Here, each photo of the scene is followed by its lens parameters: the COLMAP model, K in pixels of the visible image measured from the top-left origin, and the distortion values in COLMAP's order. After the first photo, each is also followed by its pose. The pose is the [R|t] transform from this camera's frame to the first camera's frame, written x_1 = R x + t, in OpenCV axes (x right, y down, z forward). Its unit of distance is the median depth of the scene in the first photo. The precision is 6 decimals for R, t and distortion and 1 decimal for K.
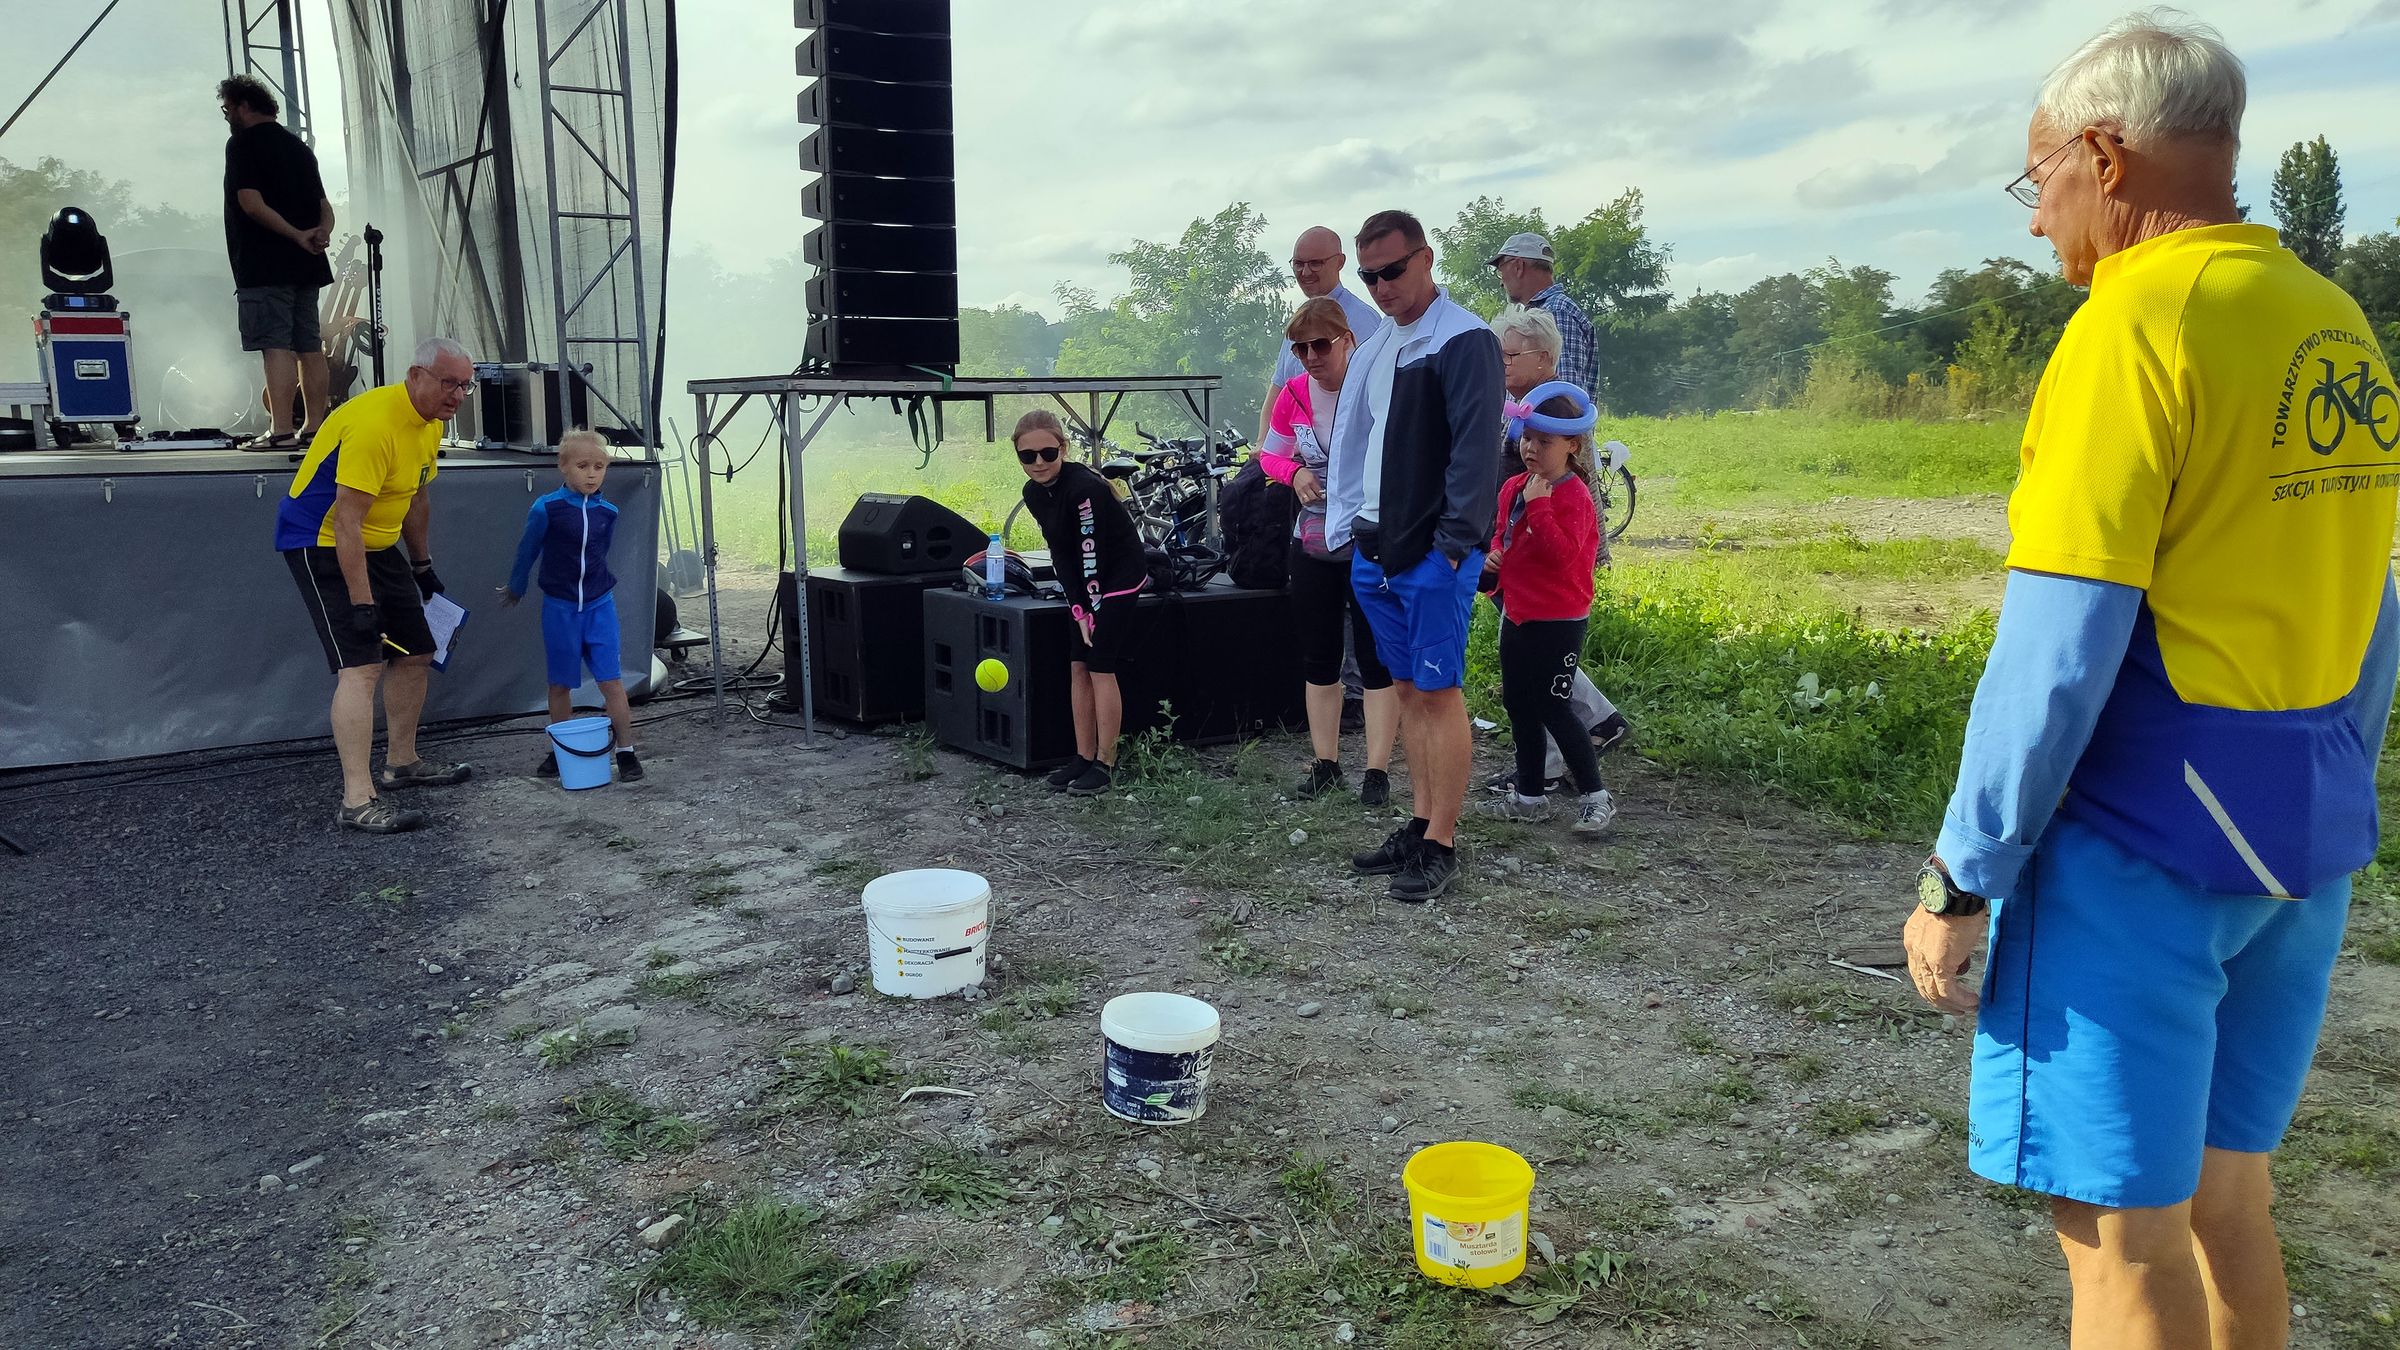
lens RADIAL K [[1806.4, 0, 1193.5], [0, 1806.4, 688.8], [0, 0, 1]] dist [0.046349, -0.080240]
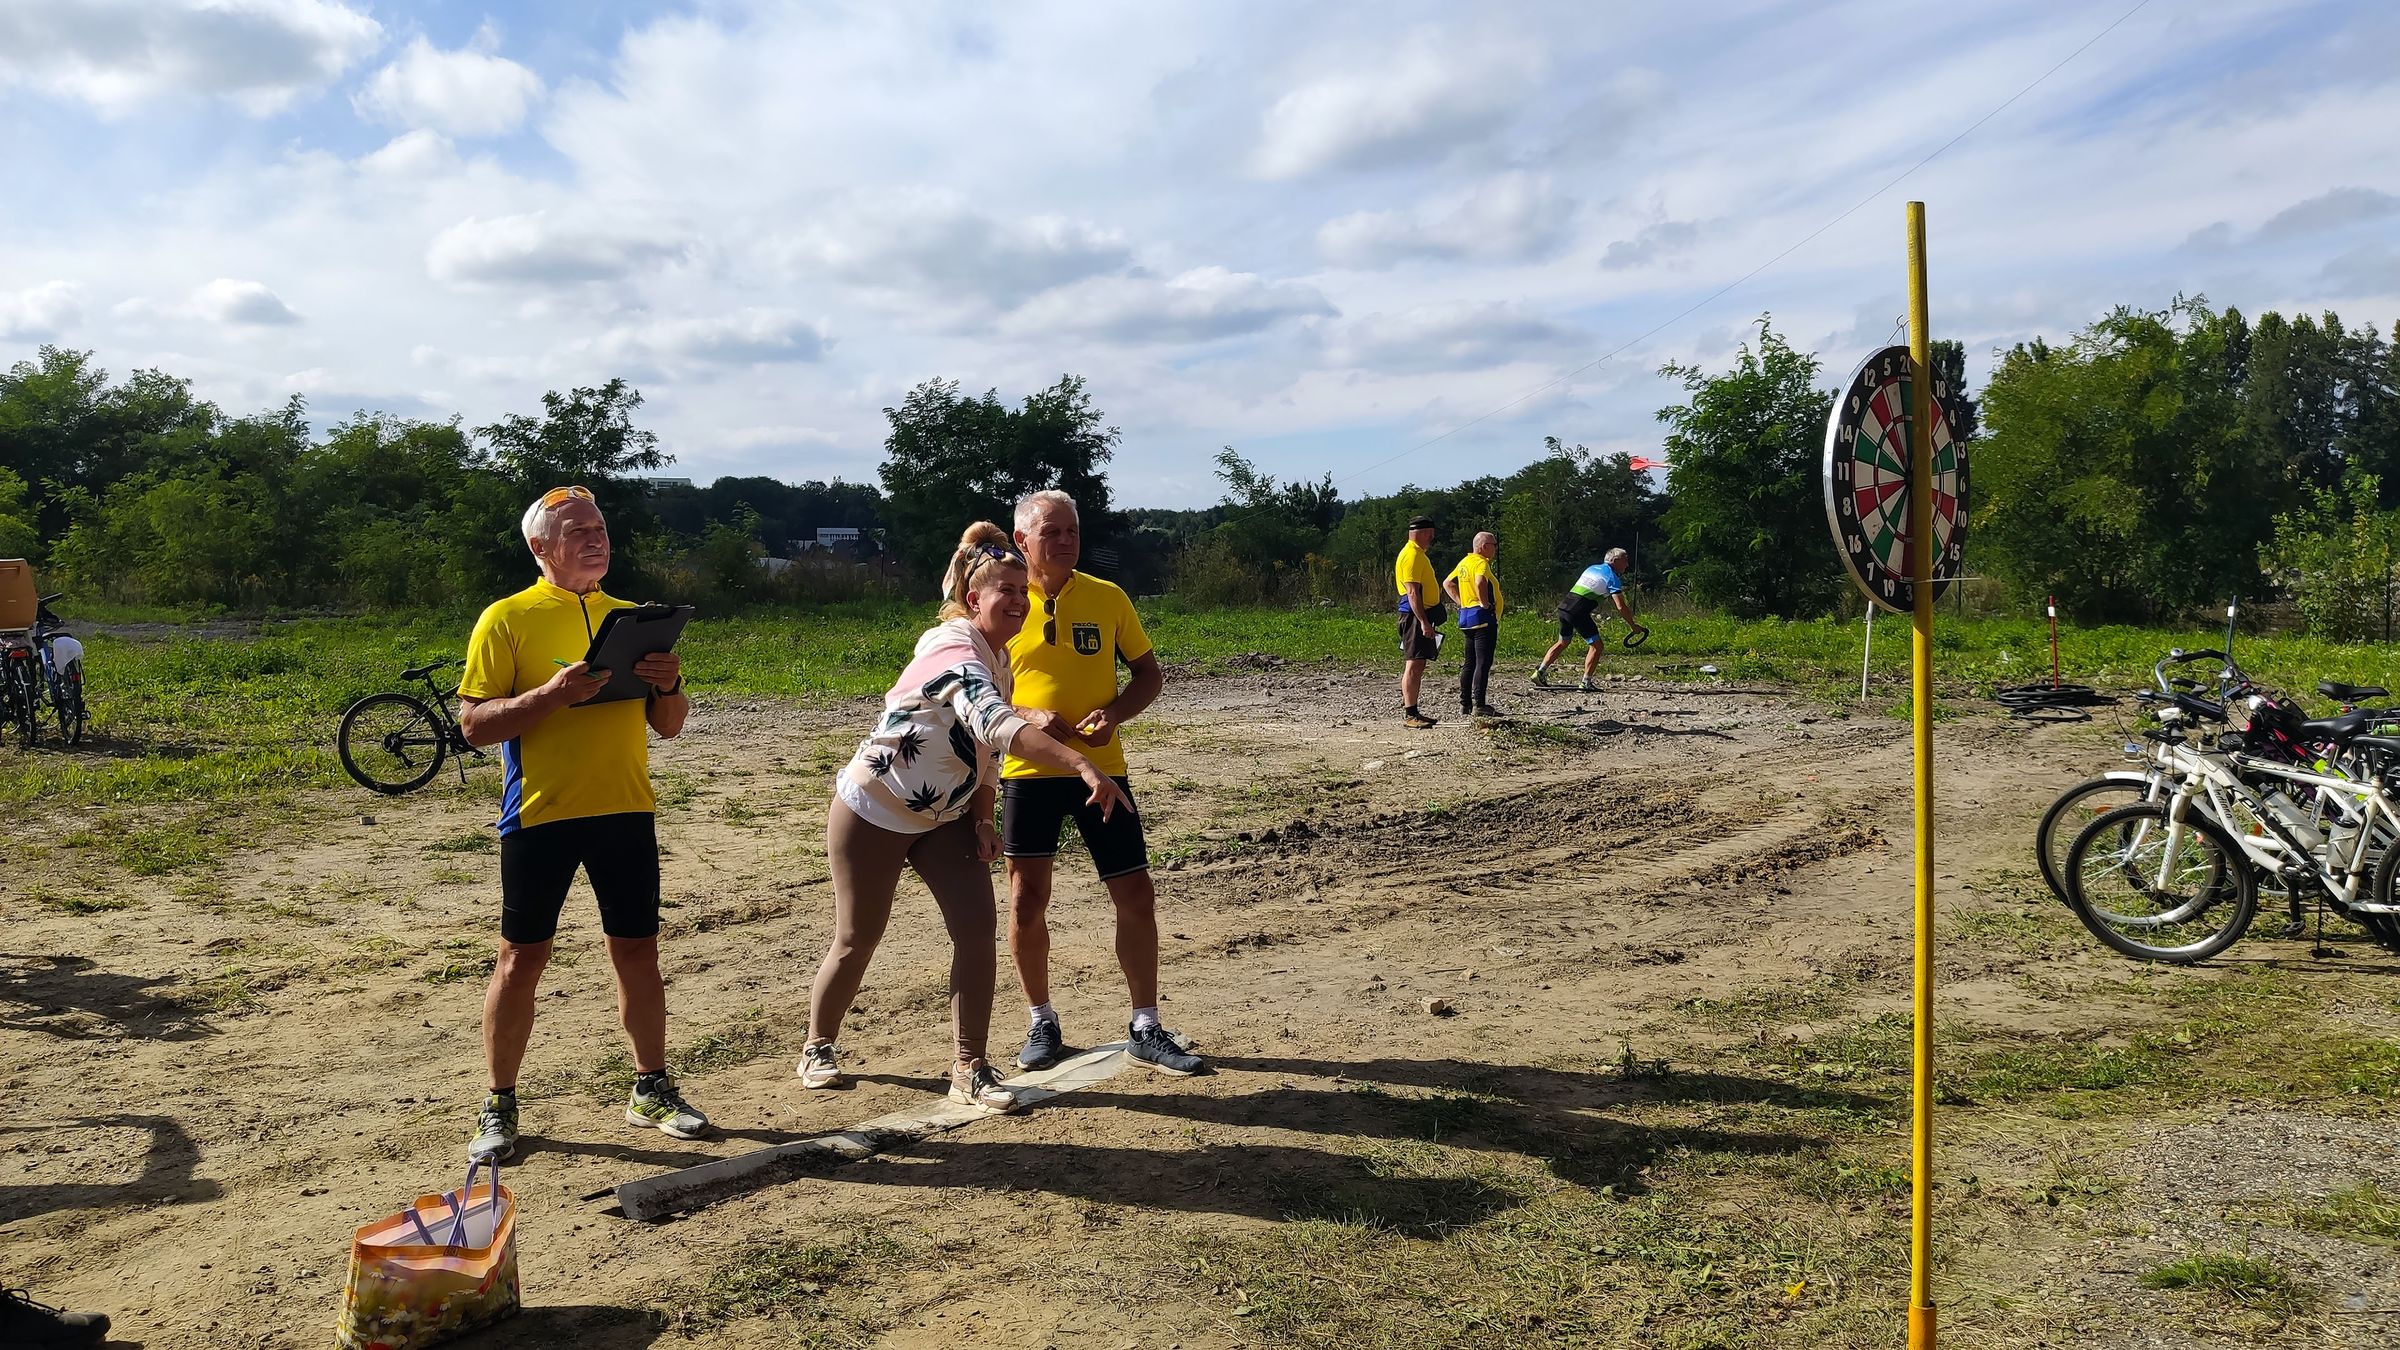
lens RADIAL K [[1812.5, 0, 1194.9], [0, 1812.5, 687.4], [0, 0, 1]] dist [0.034836, -0.061135]
pose [[0.996654, 0.003945, 0.081640, 2.450991], [0.003864, 0.995444, -0.095267, -0.086213], [-0.081644, 0.095264, 0.992098, 0.223468]]
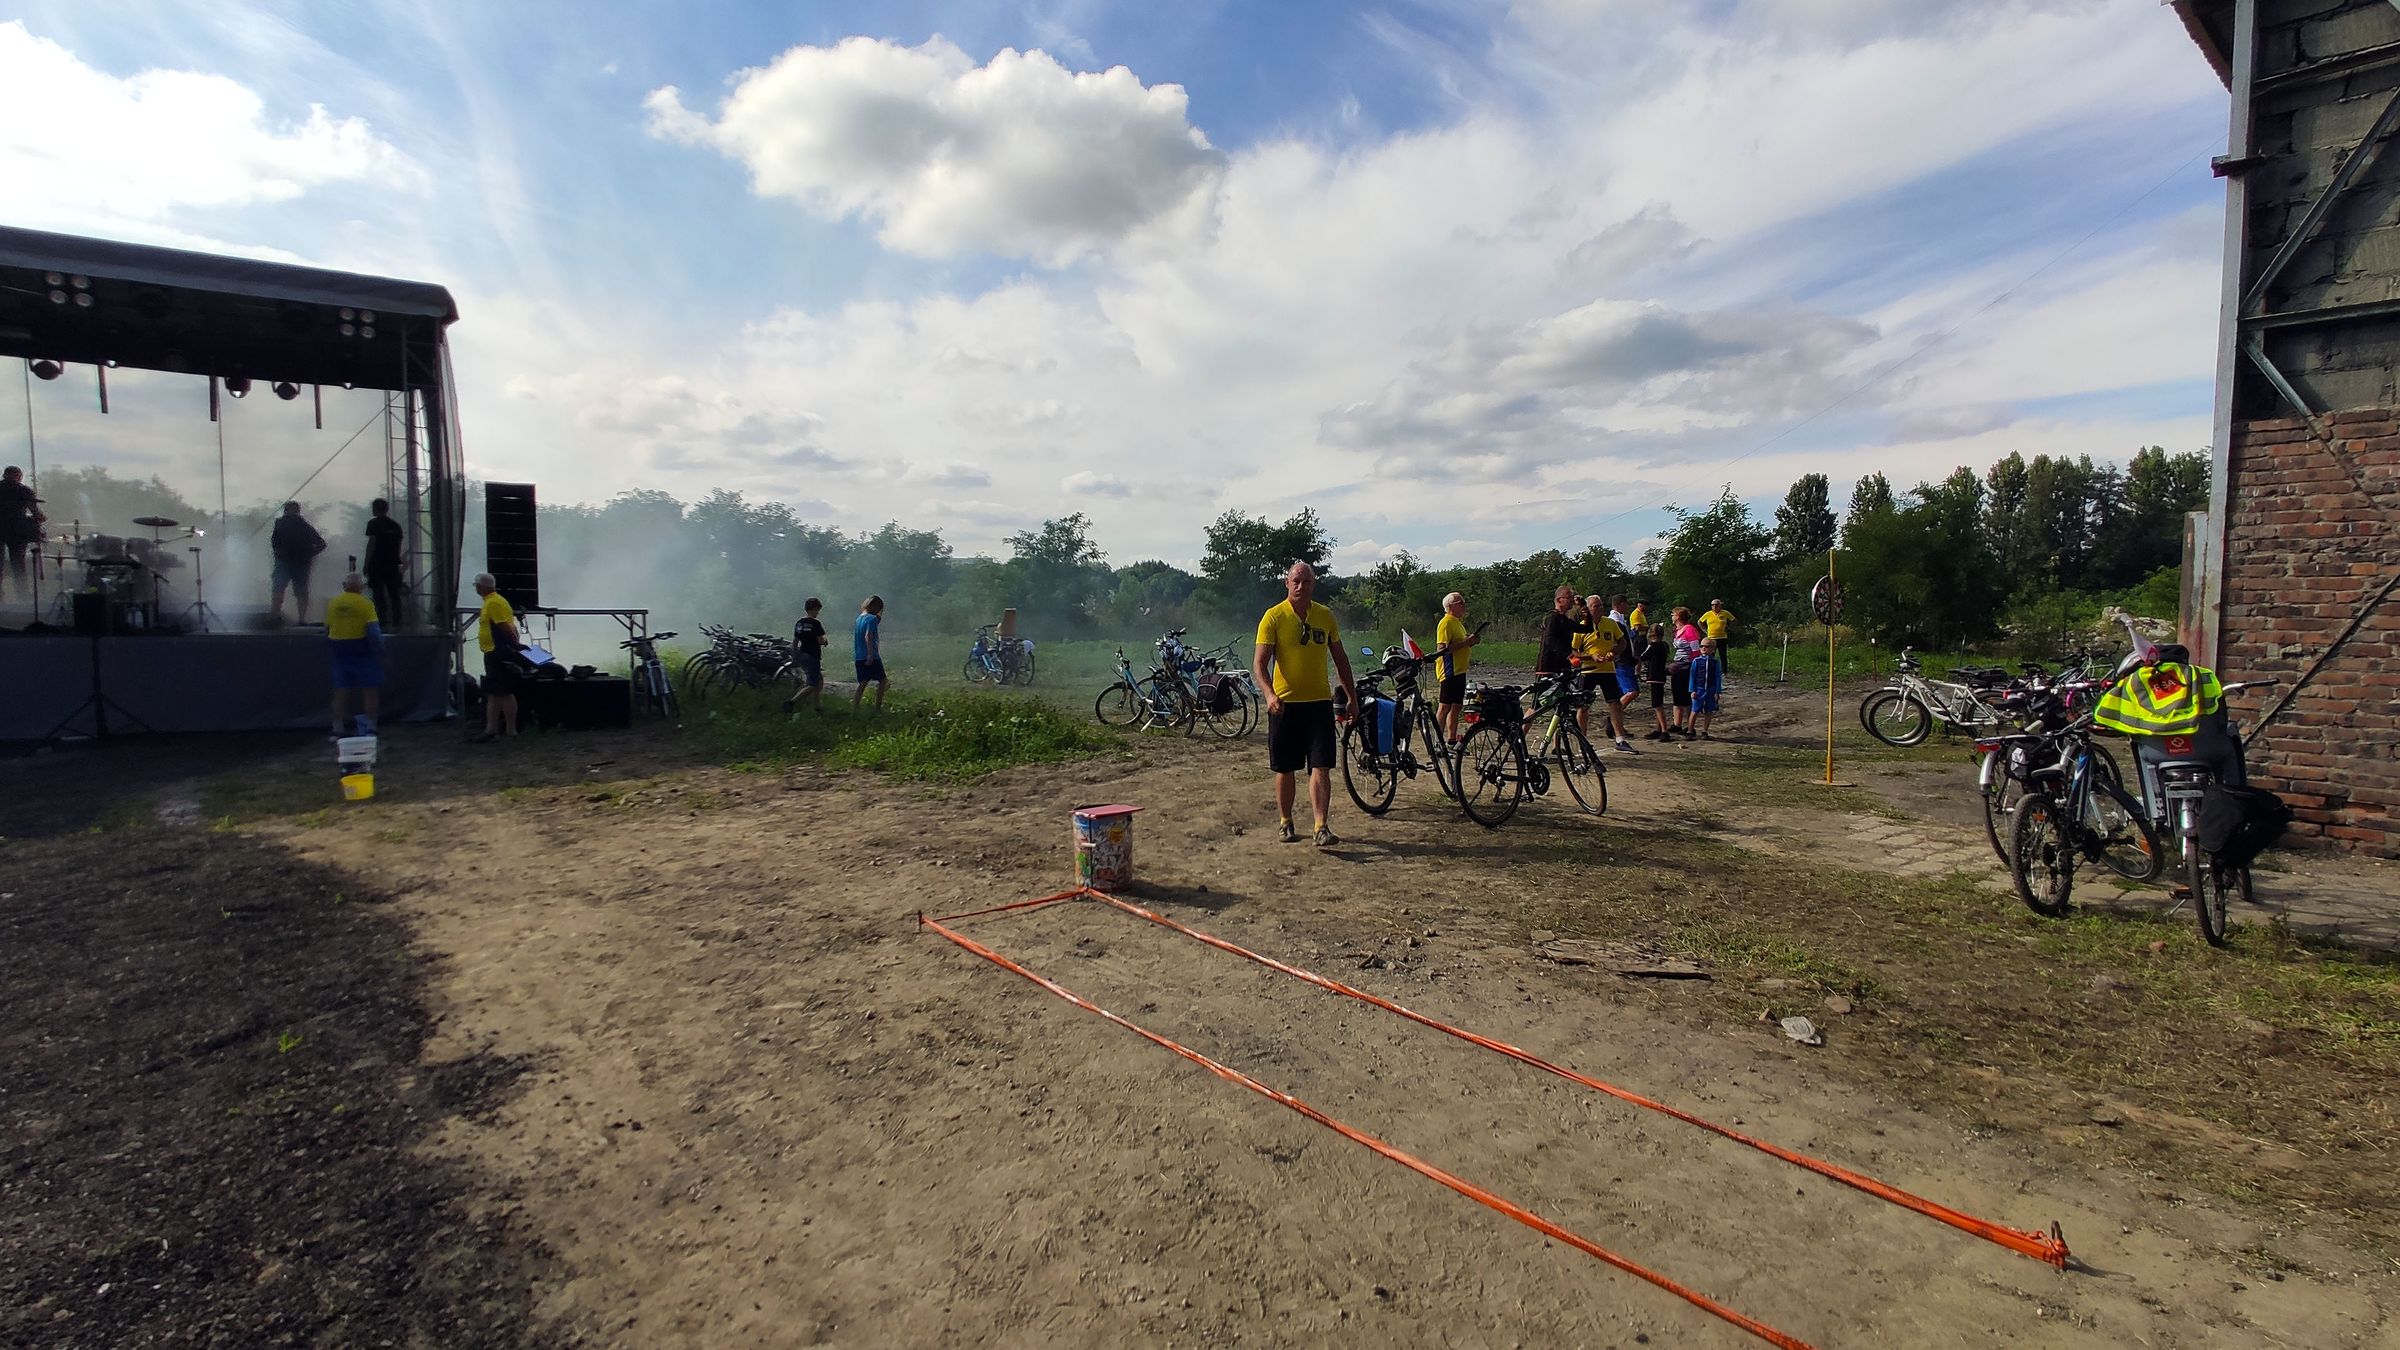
lens RADIAL K [[1166.5, 0, 1191.7], [0, 1166.5, 685.2], [0, 0, 1]] dist [0.000854, -0.000414]
pose [[0.999674, 0.020093, -0.015755, 1.568751], [-0.021584, 0.994646, -0.101059, 0.194501], [0.013640, 0.101367, 0.994756, -1.394643]]
